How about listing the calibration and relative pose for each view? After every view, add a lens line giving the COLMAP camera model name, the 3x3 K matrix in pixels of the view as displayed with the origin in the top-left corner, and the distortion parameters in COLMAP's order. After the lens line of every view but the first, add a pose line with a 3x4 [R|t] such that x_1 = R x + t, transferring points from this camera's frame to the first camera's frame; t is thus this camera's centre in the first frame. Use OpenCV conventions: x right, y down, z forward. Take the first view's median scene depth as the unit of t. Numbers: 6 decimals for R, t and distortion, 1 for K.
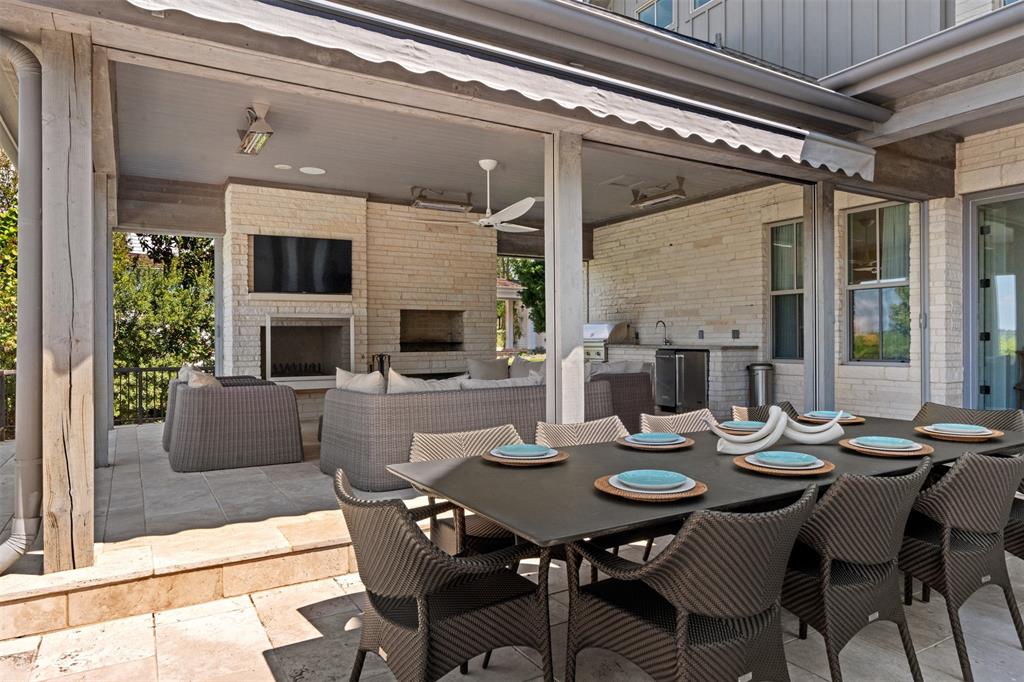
lens RADIAL K [[648.7, 0, 512.0], [0, 648.7, 341.0], [0, 0, 1]] dist [-0.000128, -0.000022]
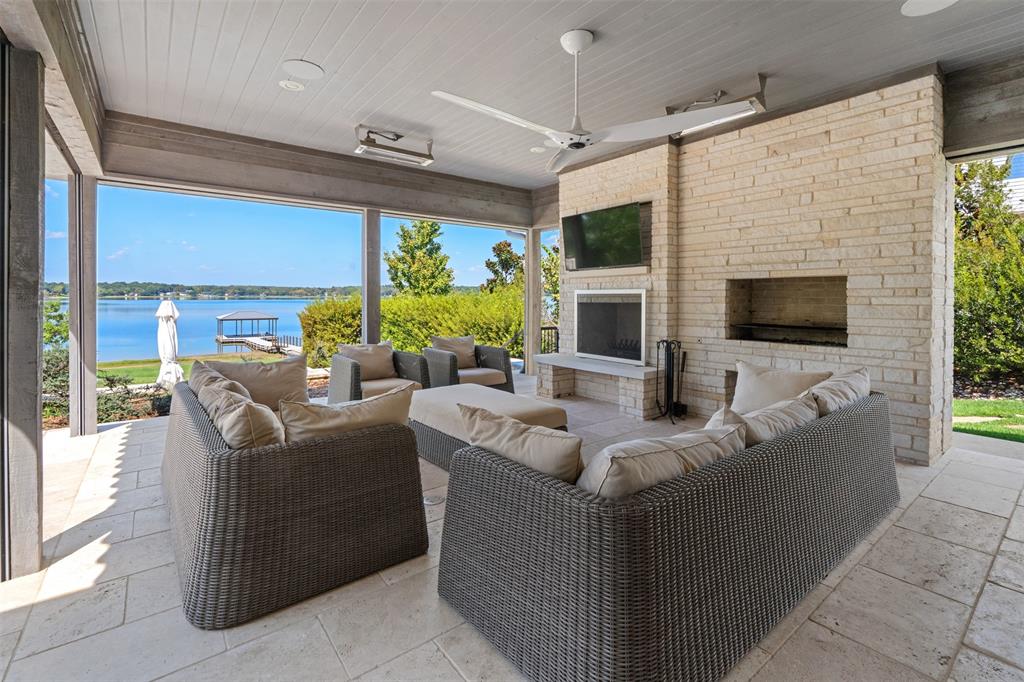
lens RADIAL K [[459.4, 0, 513.9], [0, 459.4, 297.9], [0, 0, 1]] dist [-0.000968, -0.000122]
pose [[0.131841, 0.009206, -0.991228, 0.296659], [-0.004069, 0.999953, 0.008746, -0.031563], [0.991263, 0.002880, 0.131872, 0.697591]]
